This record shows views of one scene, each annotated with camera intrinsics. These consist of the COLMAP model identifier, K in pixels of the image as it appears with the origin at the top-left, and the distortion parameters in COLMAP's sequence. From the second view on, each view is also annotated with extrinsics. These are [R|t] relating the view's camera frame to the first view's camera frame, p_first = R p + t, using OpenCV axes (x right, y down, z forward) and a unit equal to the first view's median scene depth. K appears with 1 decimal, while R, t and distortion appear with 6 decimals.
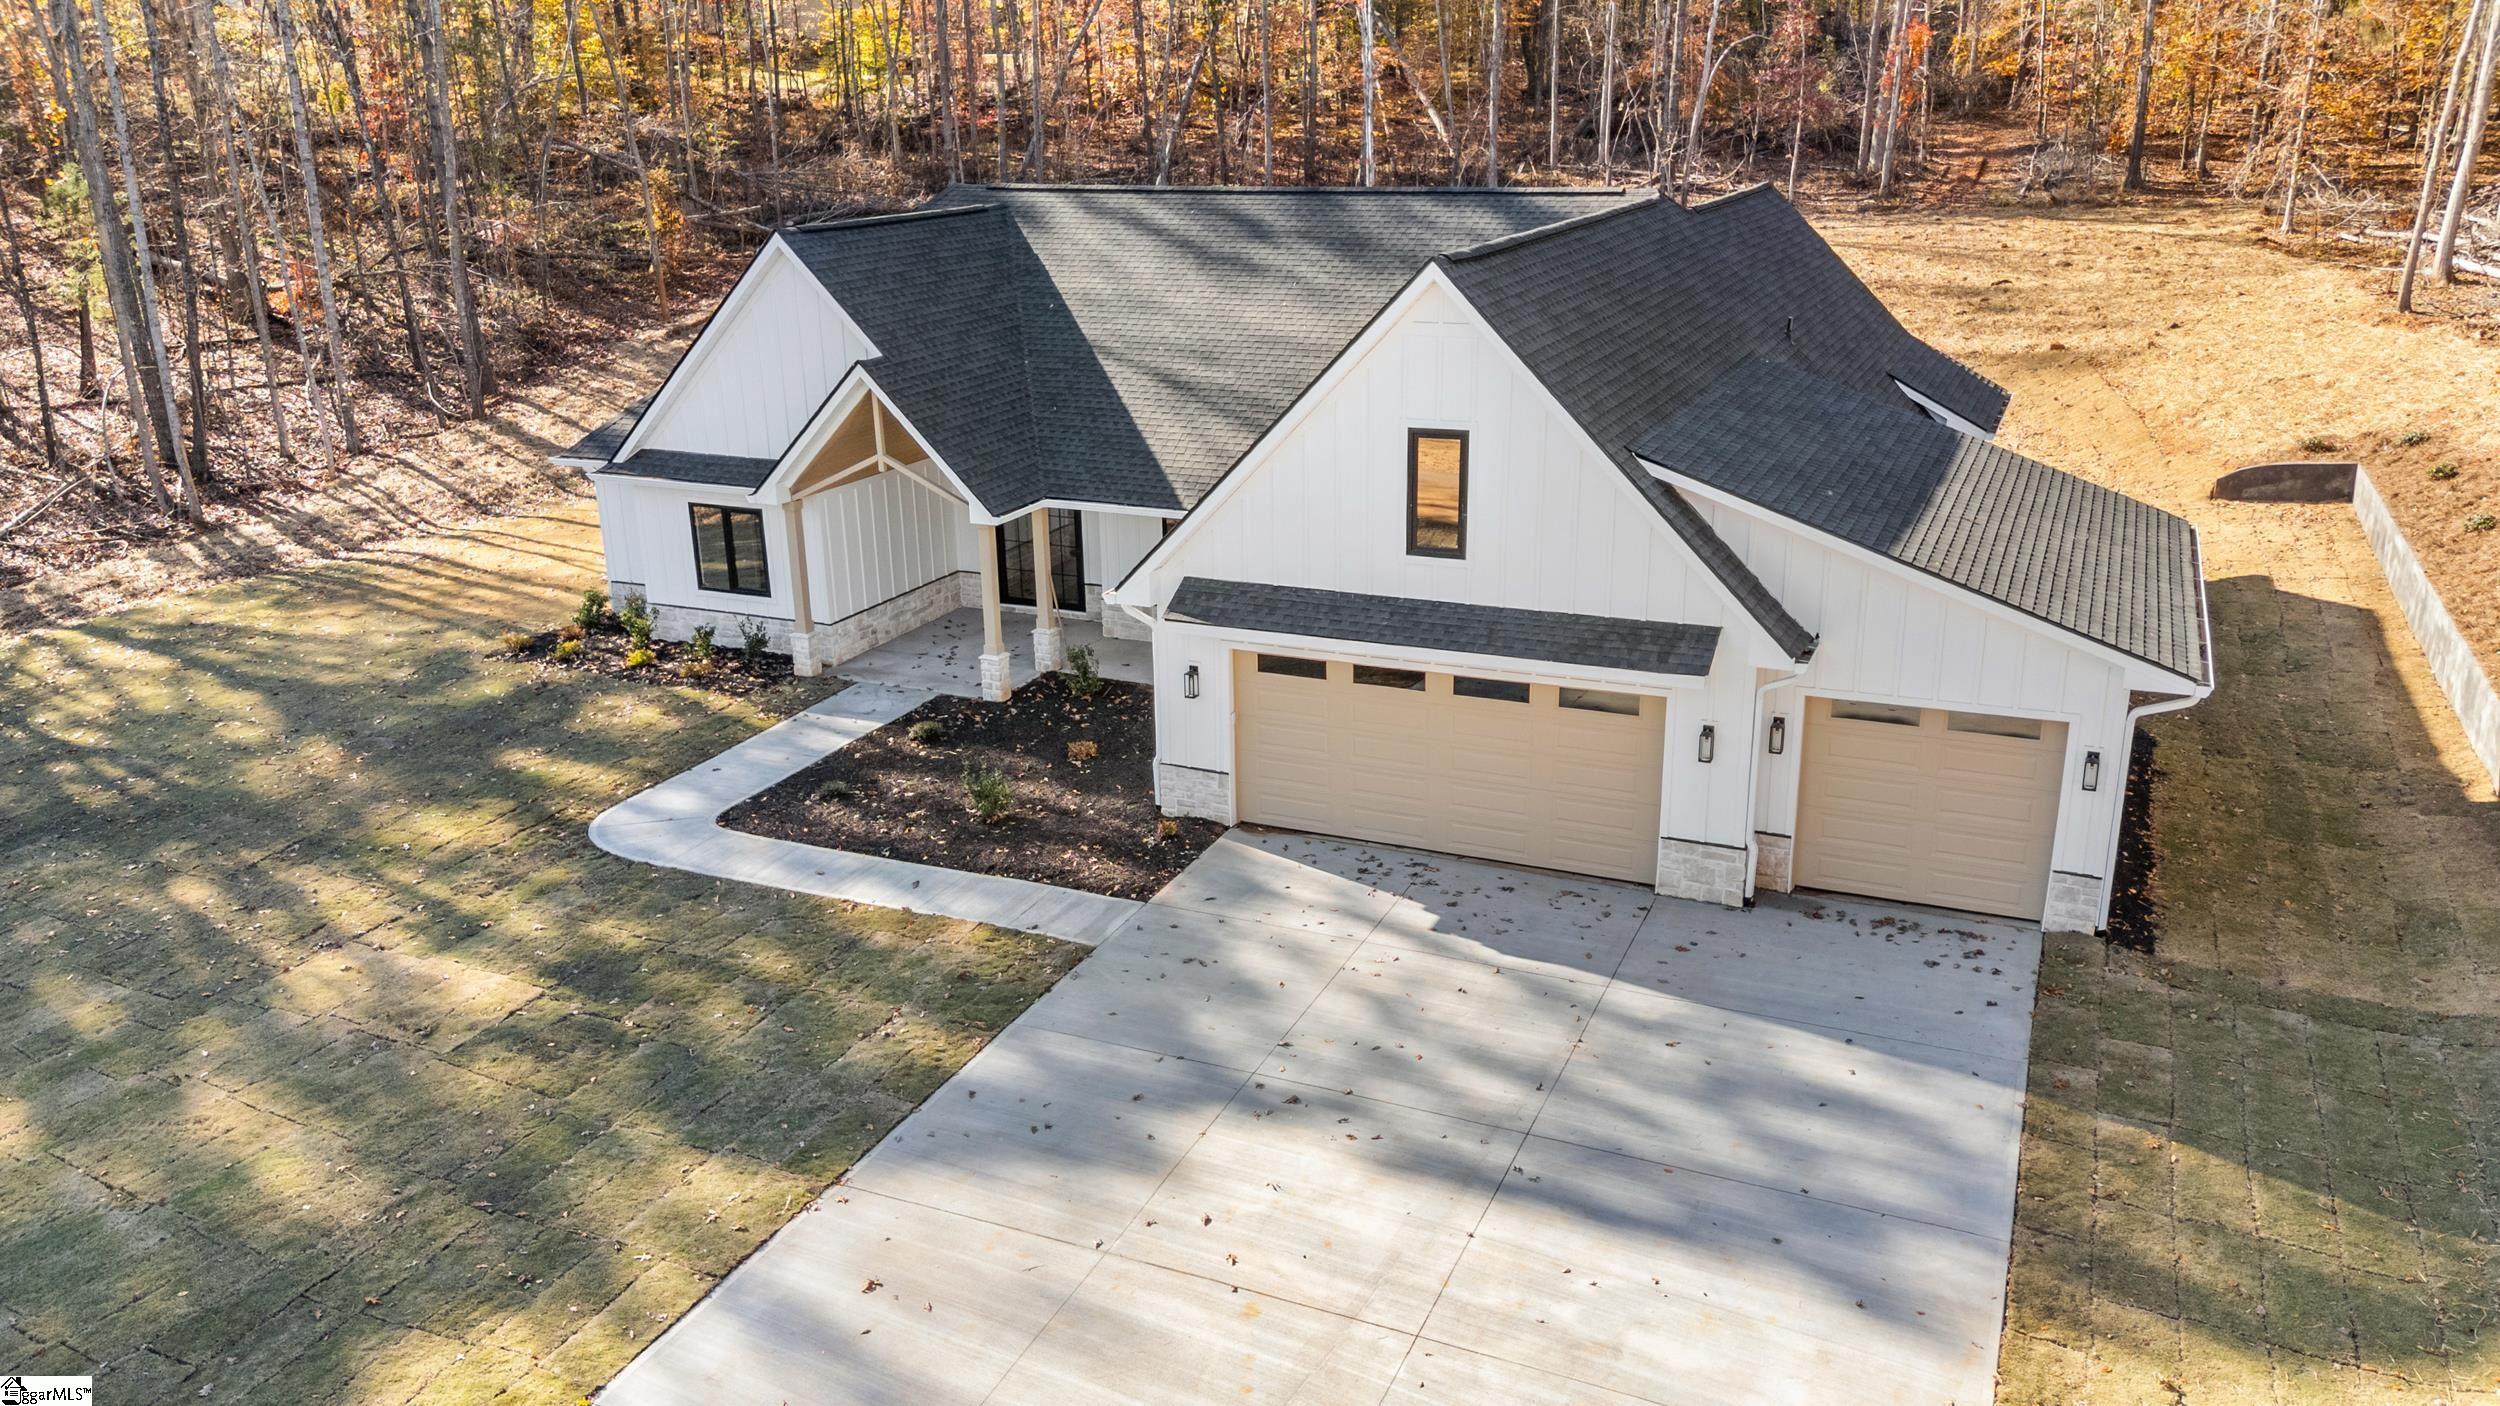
lens RADIAL K [[1910.6, 0, 1250.0], [0, 1910.6, 703.0], [0, 0, 1]] dist [0.000183, -0.001578]
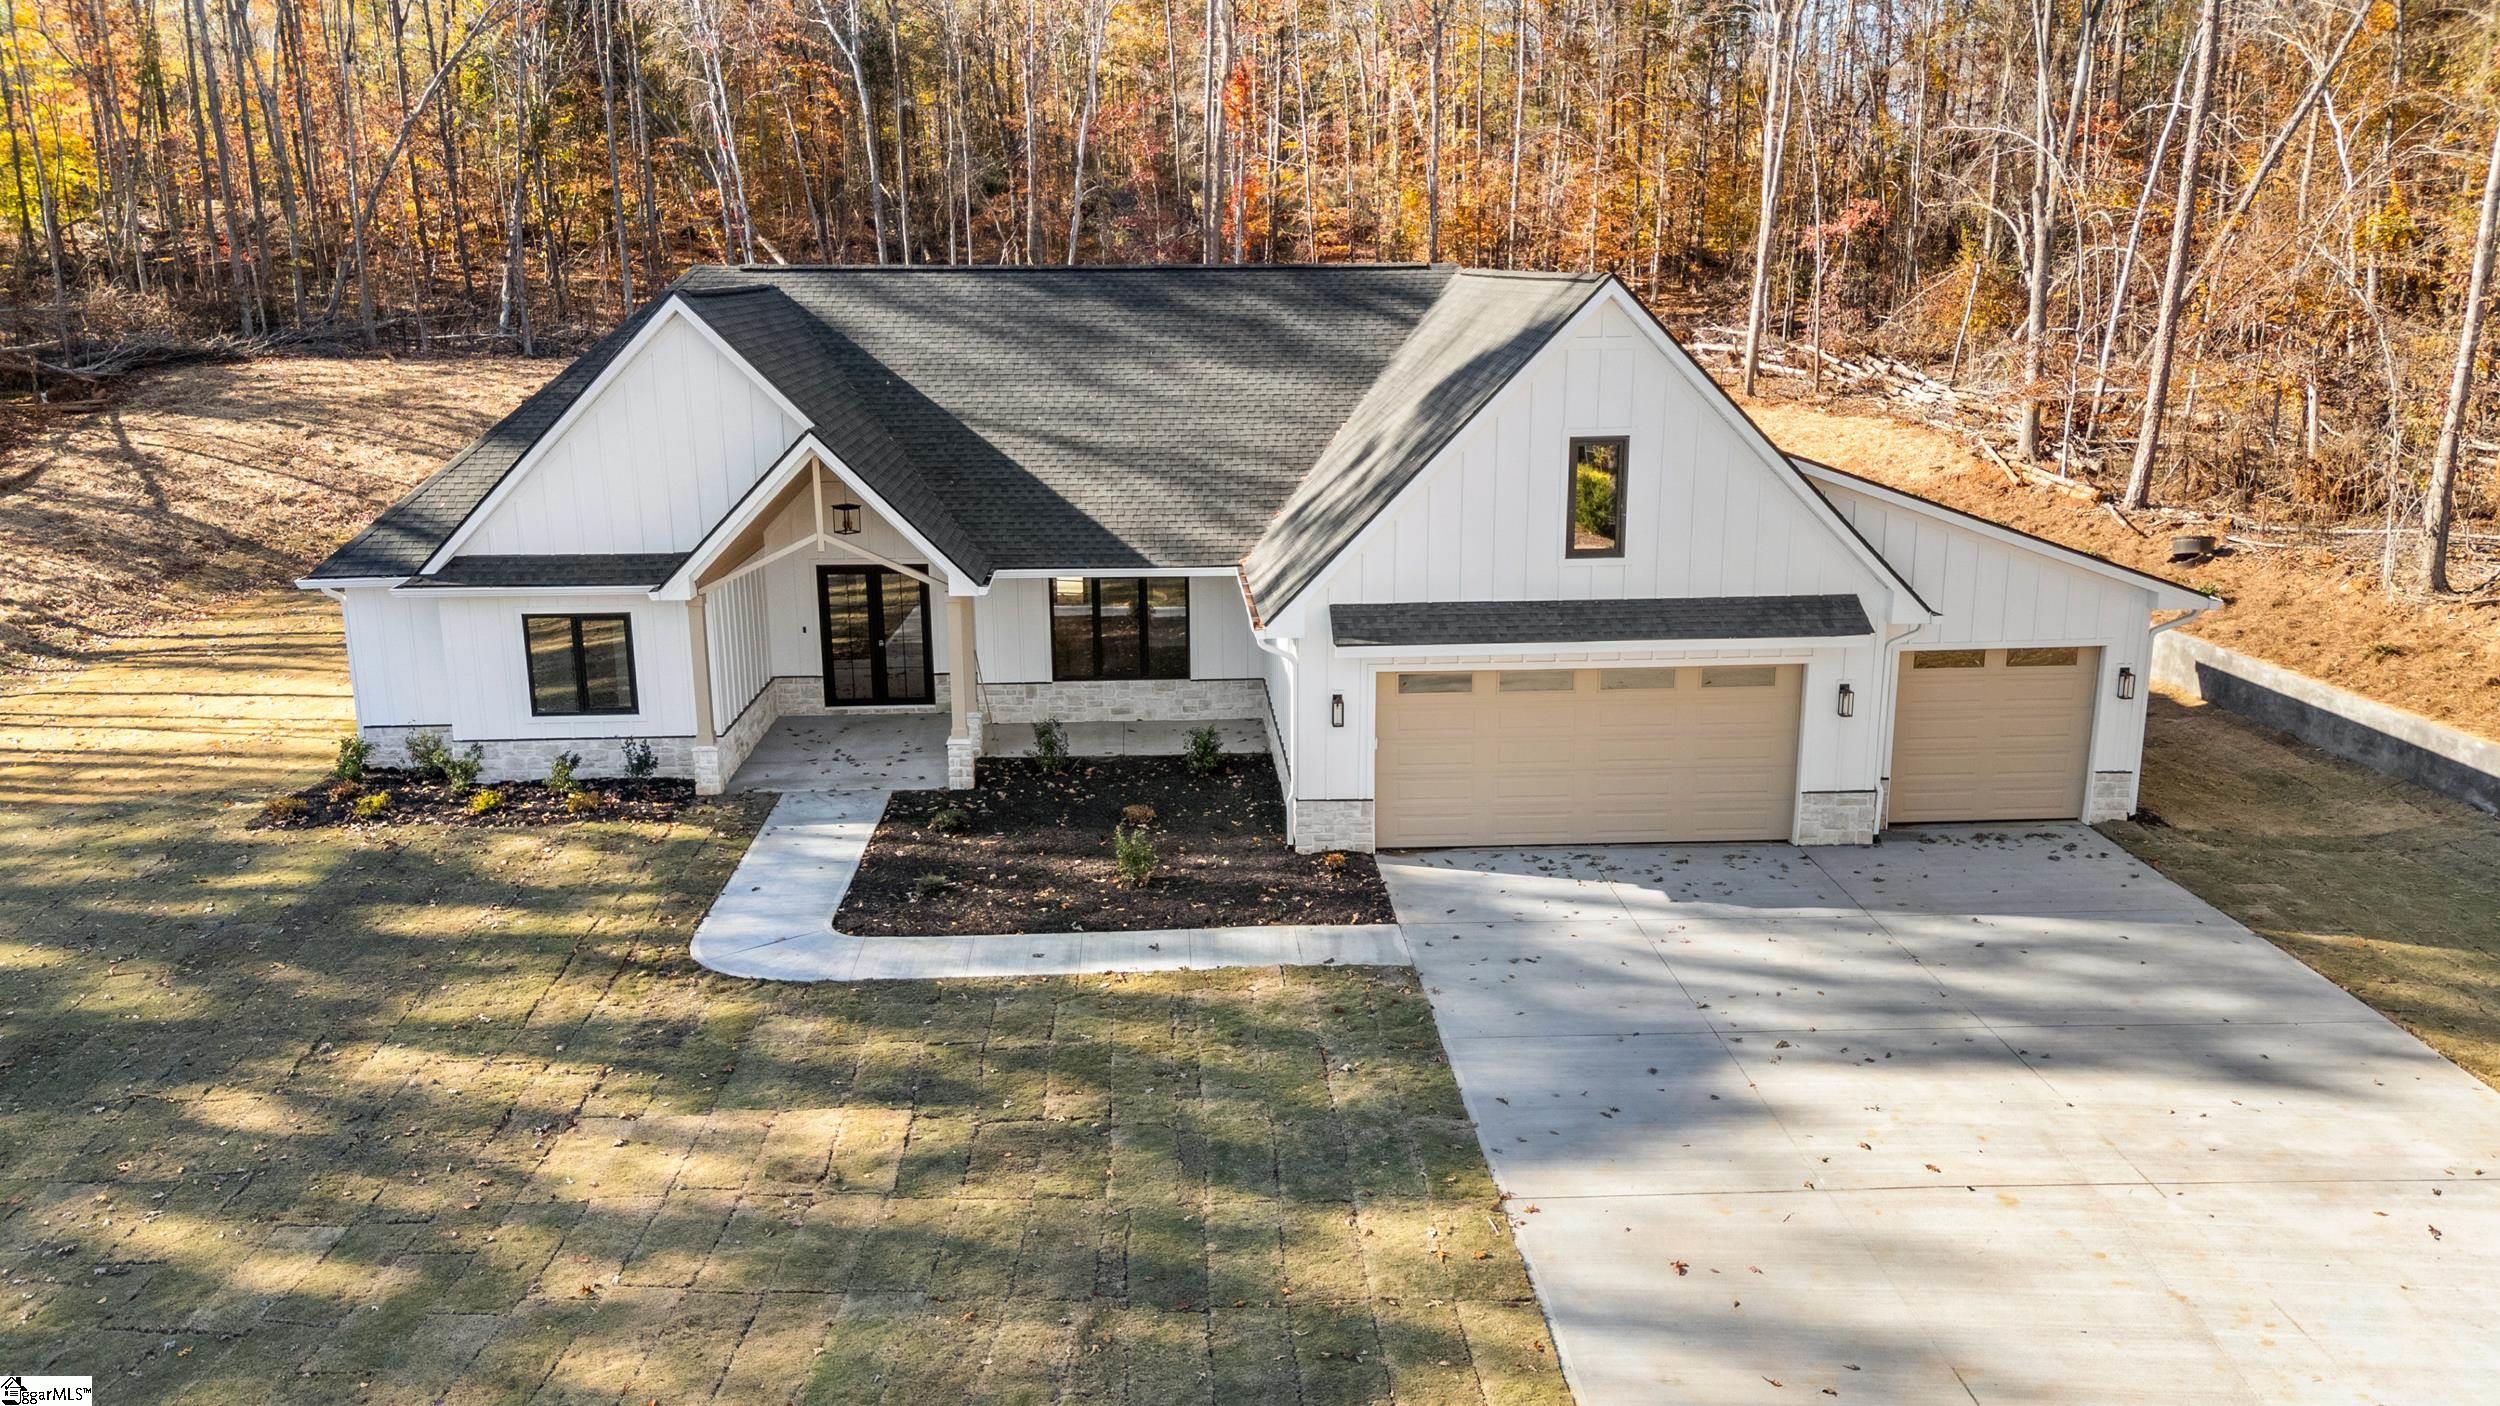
lens RADIAL K [[1847.7, 0, 1257.9], [0, 1847.7, 749.3], [0, 0, 1]] dist [0.002105, 0.000719]
pose [[0.889417, -0.109395, 0.443814, -0.497196], [0.136112, 0.990278, -0.028680, 0.030692], [-0.436362, 0.085917, 0.895660, 0.161921]]
